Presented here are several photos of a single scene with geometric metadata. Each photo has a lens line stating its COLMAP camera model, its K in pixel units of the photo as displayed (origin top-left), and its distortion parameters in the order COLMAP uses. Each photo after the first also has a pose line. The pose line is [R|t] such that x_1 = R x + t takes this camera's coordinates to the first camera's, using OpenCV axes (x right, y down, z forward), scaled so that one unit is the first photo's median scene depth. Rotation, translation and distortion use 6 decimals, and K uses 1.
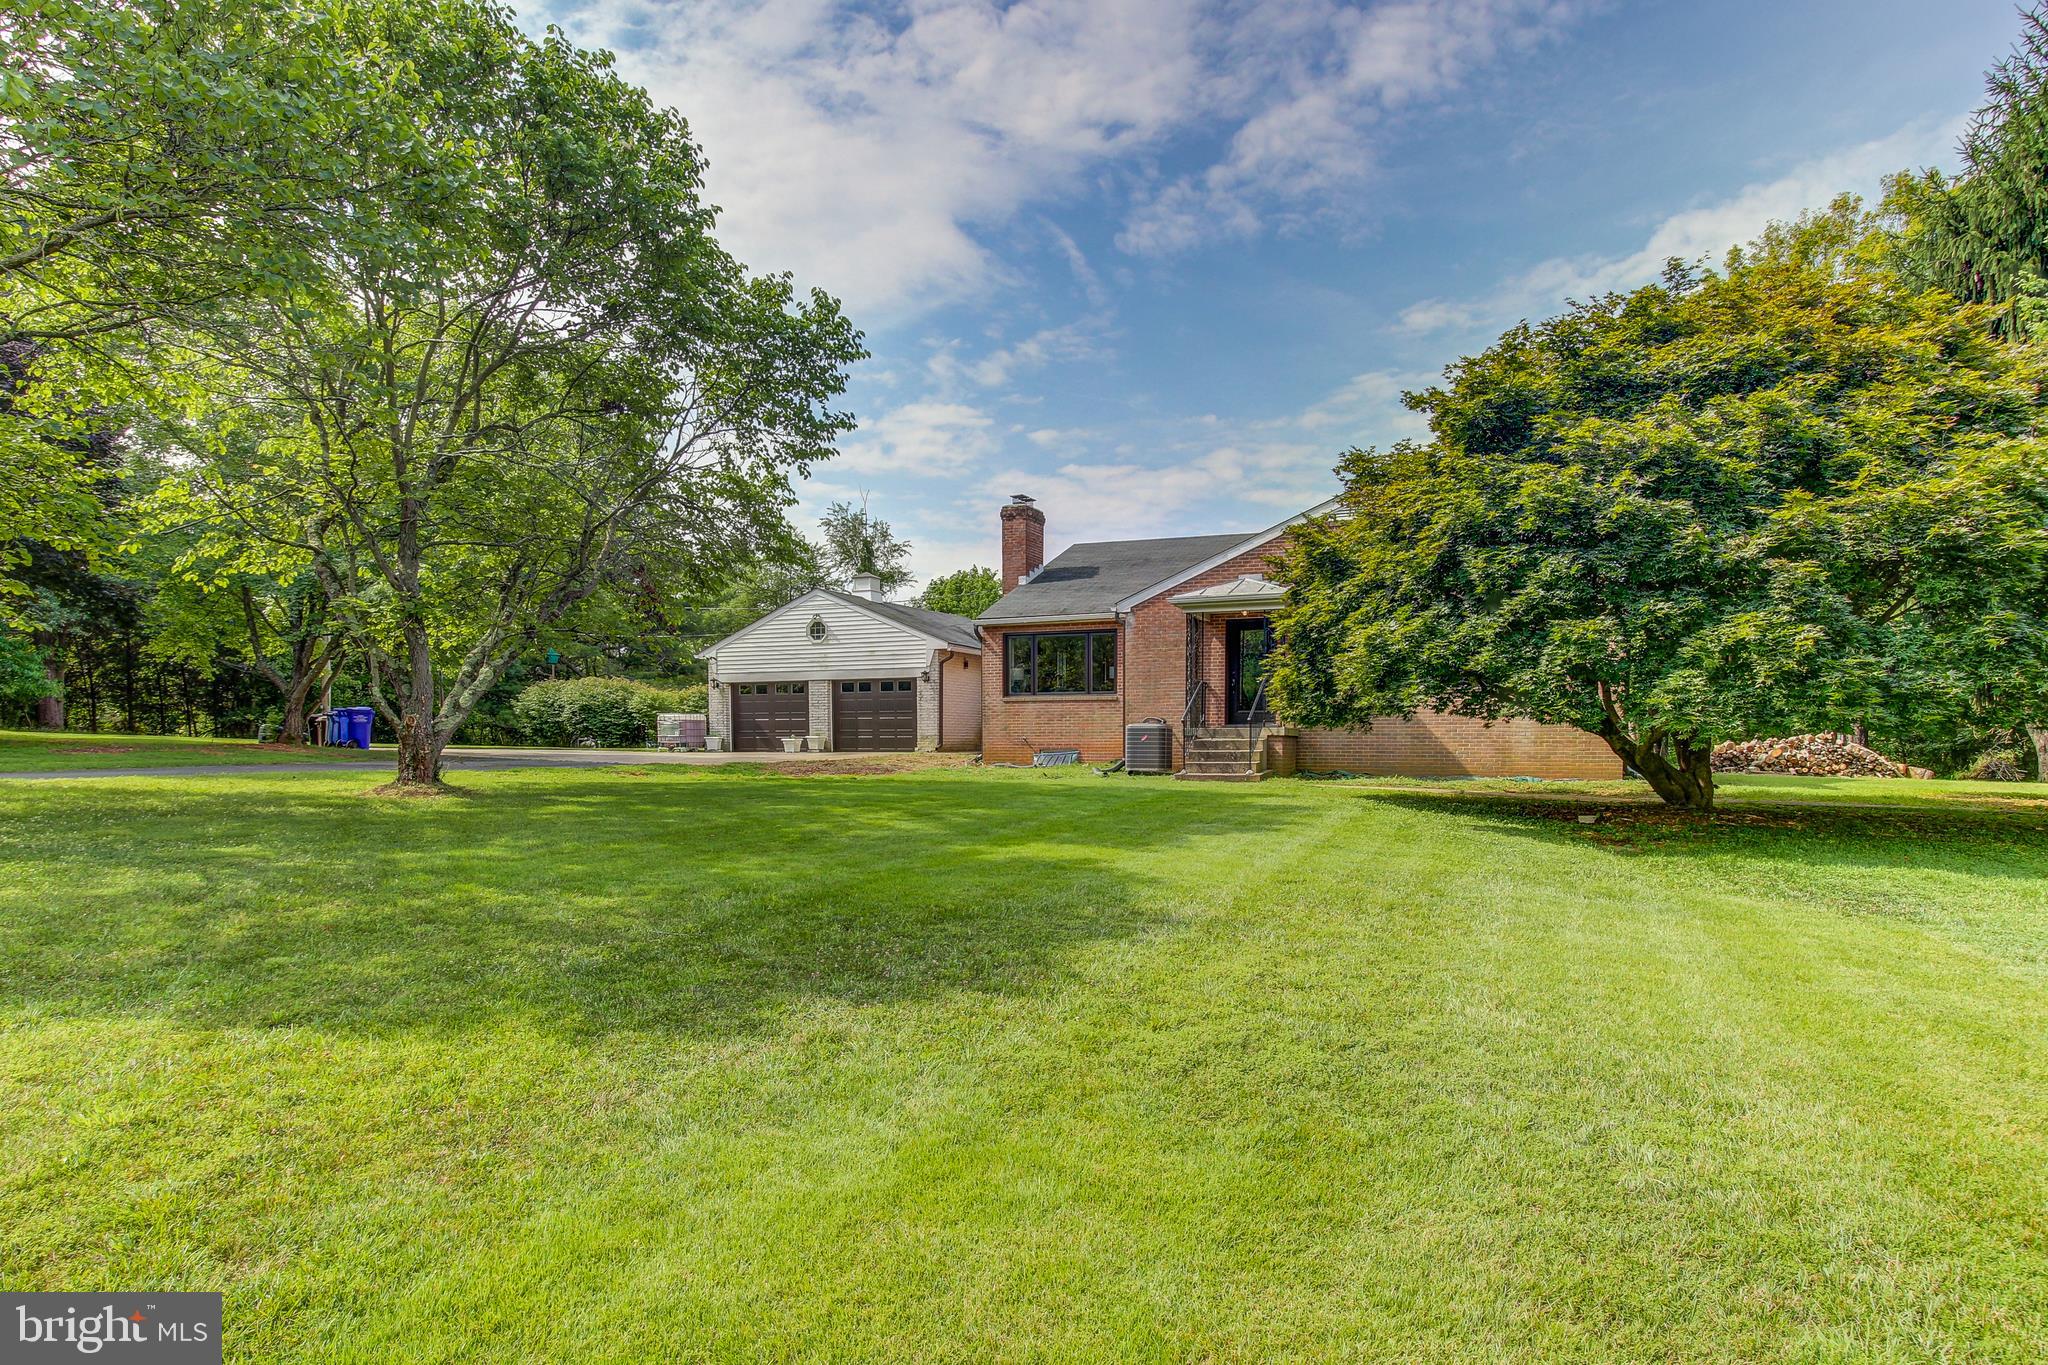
lens RADIAL K [[1226.5, 0, 999.5], [0, 1226.5, 765.6], [0, 0, 1]] dist [0.005581, 0.007912]
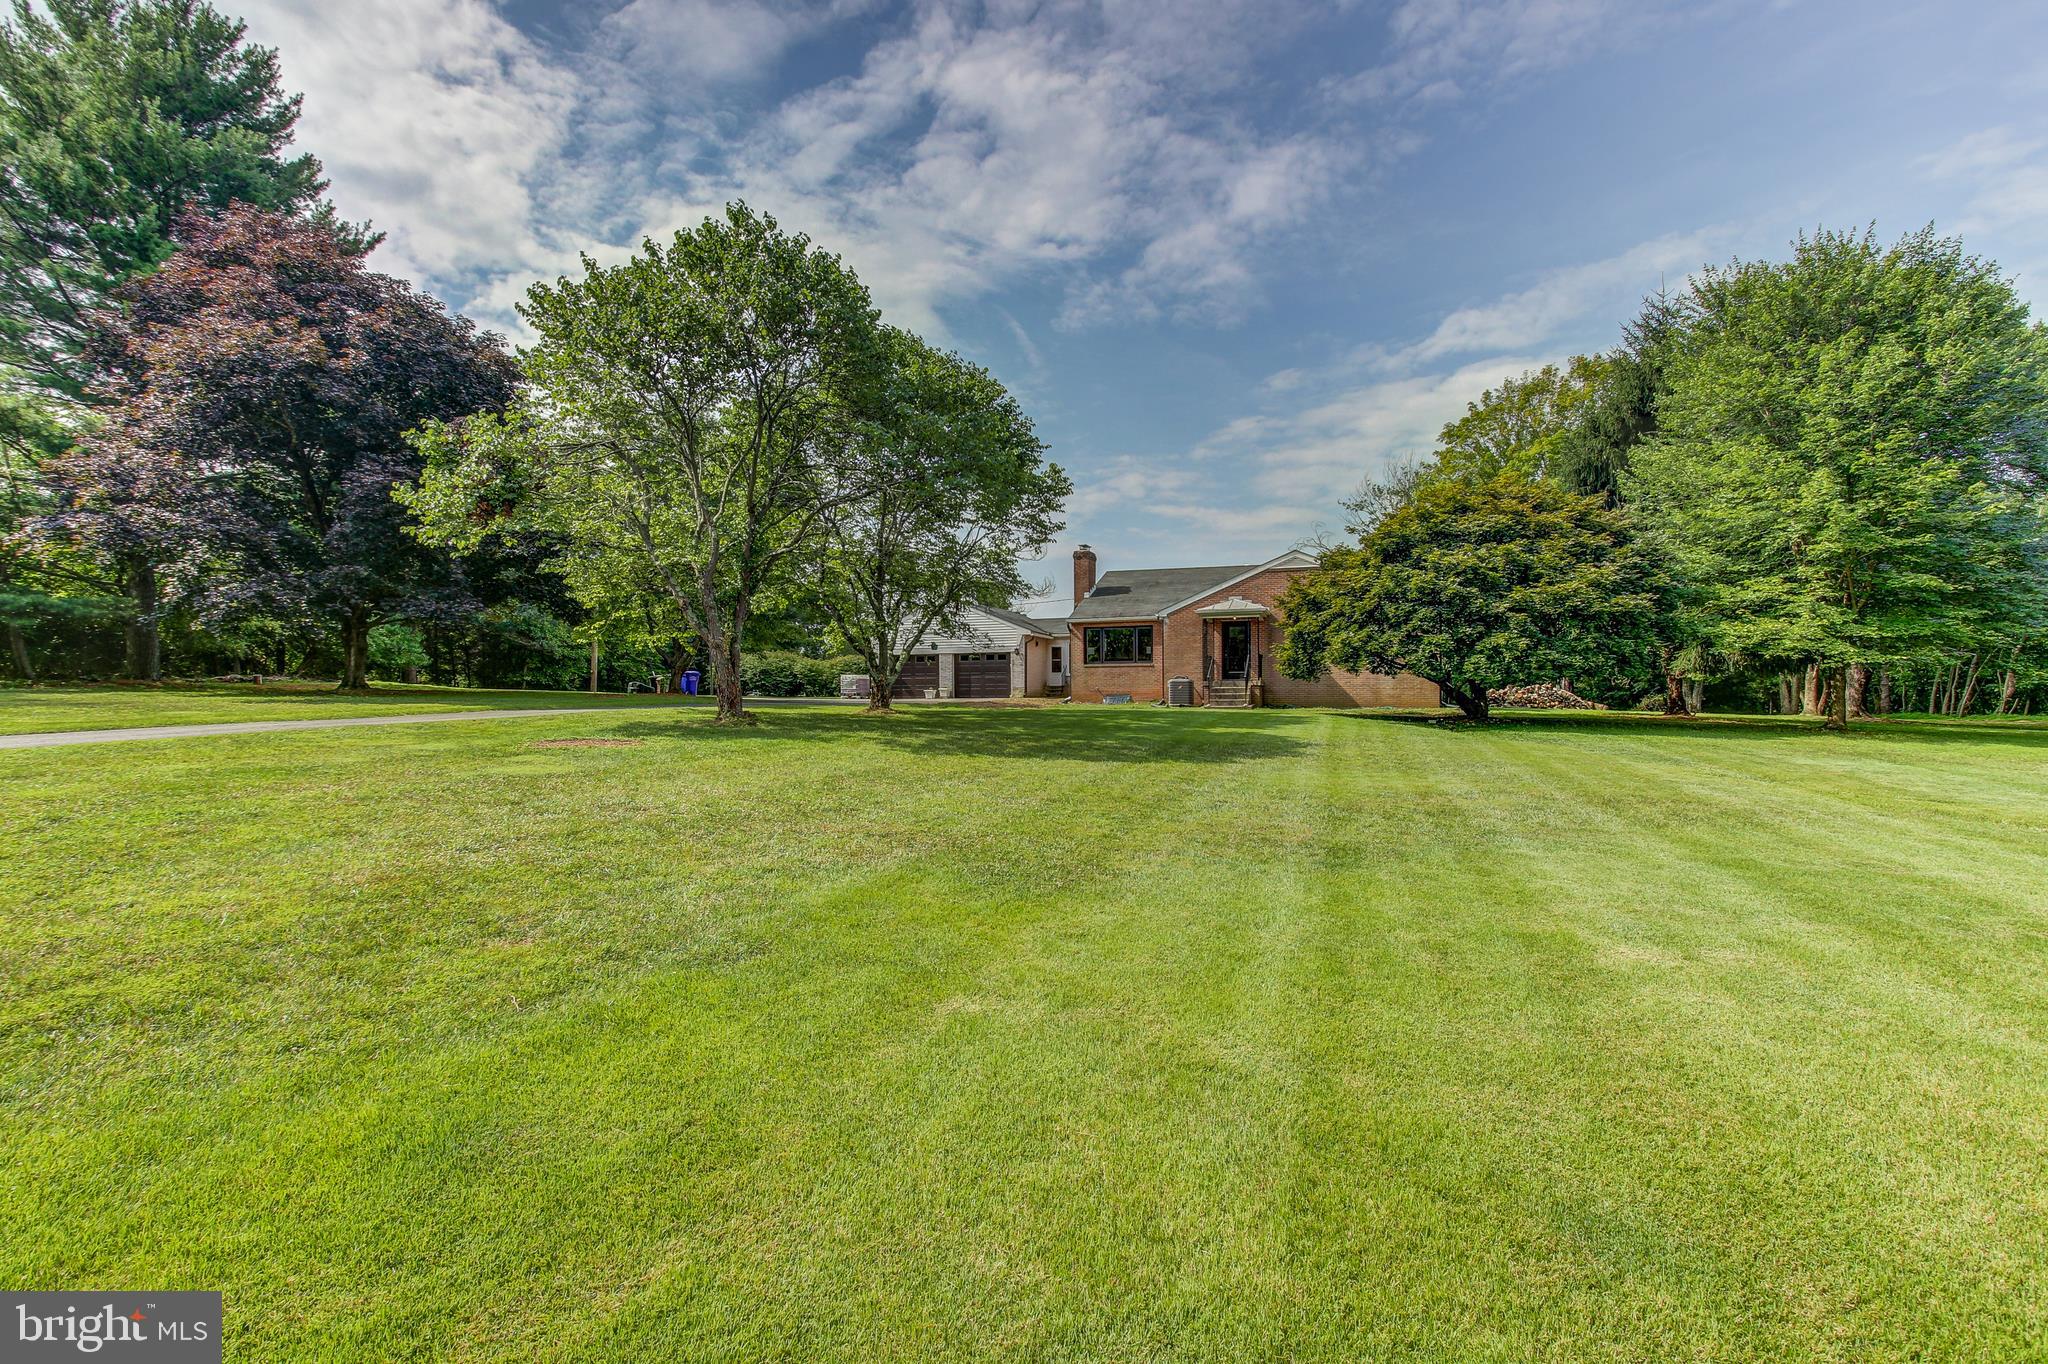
lens RADIAL K [[967.7, 0, 1004.4], [0, 967.7, 684.0], [0, 0, 1]] dist [0.002359, 0.001270]
pose [[0.998391, -0.001731, 0.056687, -0.170498], [0.003599, 0.999453, -0.032879, 0.013512], [-0.056599, 0.033030, 0.997850, -0.301635]]
